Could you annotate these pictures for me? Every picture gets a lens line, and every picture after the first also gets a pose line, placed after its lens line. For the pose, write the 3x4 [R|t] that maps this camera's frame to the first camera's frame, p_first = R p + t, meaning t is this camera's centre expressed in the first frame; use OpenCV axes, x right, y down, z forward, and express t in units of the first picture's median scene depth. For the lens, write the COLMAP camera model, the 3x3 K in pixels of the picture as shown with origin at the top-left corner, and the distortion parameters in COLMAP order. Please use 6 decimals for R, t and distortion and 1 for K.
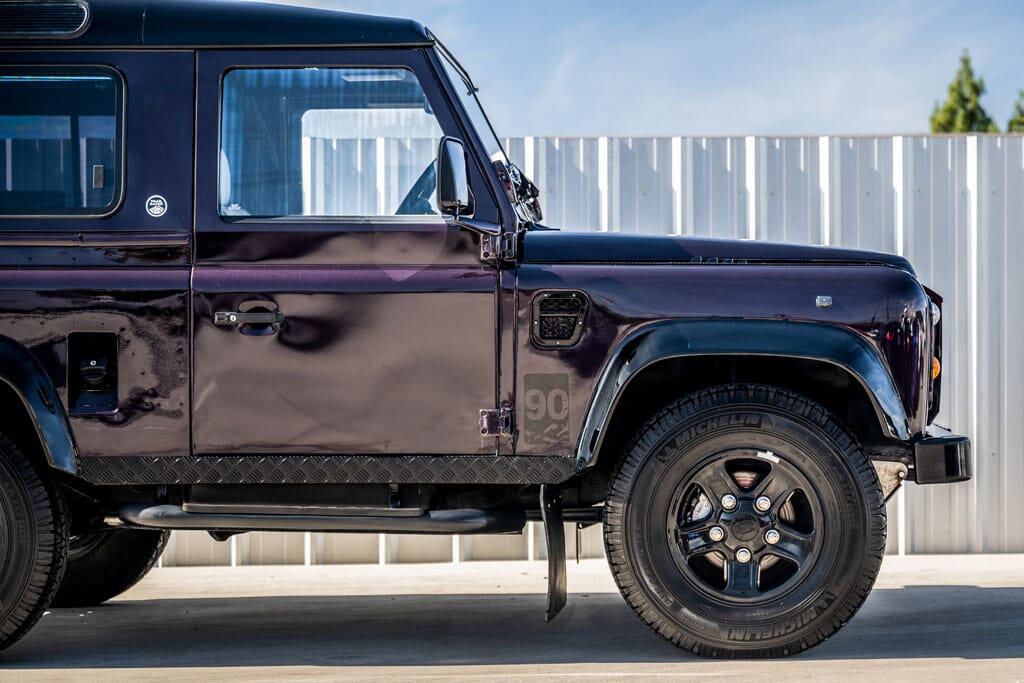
lens RADIAL K [[2007.8, 0, 512.3], [0, 2007.8, 343.4], [0, 0, 1]] dist [0.048843, 0.000000]
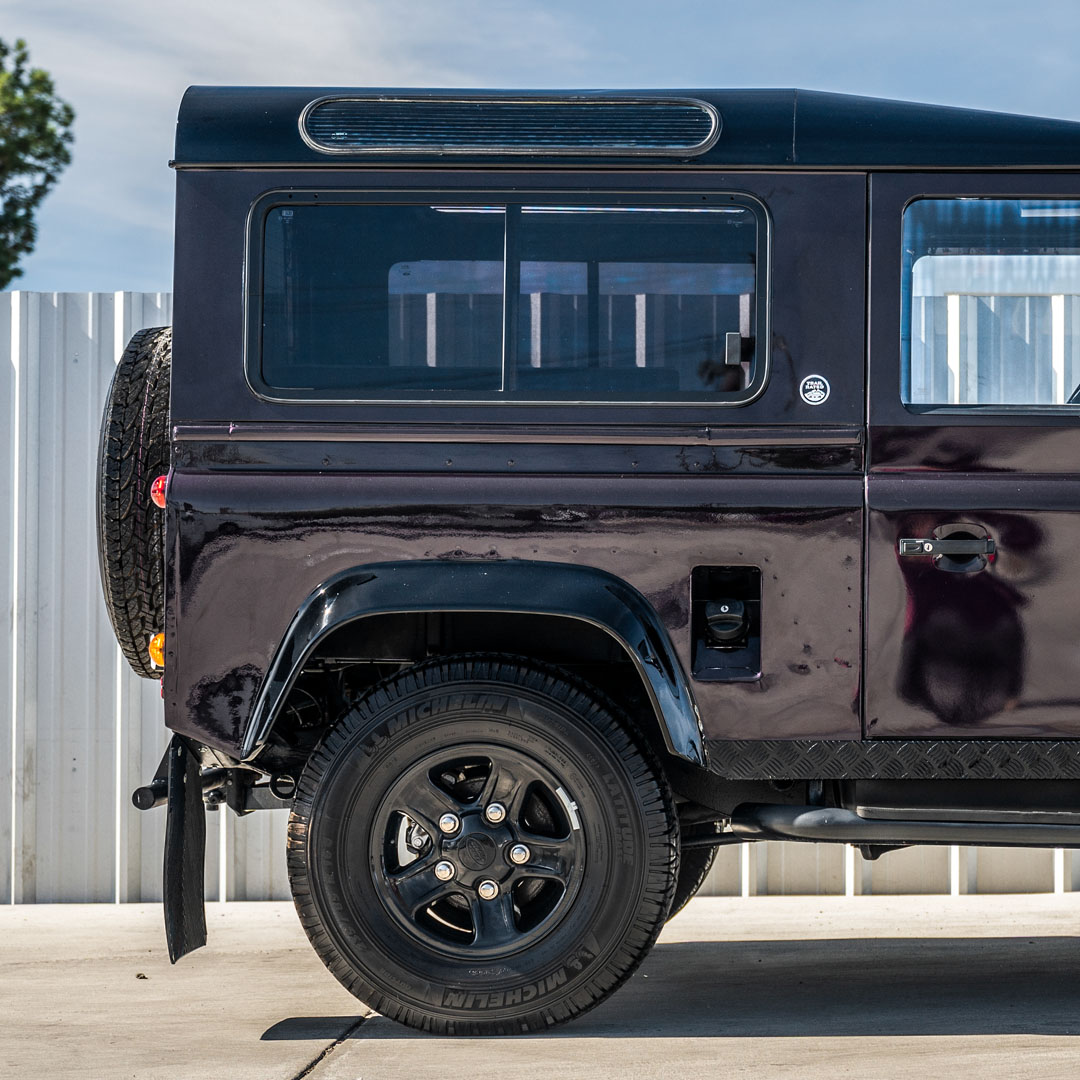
lens RADIAL K [[2867.1, 0, 538.3], [0, 2867.1, 540.6], [0, 0, 1]] dist [0.028586, 0.000000]
pose [[0.999765, 0.005997, 0.020846, -0.295804], [-0.005667, 0.999859, -0.015815, 0.002012], [-0.020938, 0.015693, 0.999658, -0.016197]]
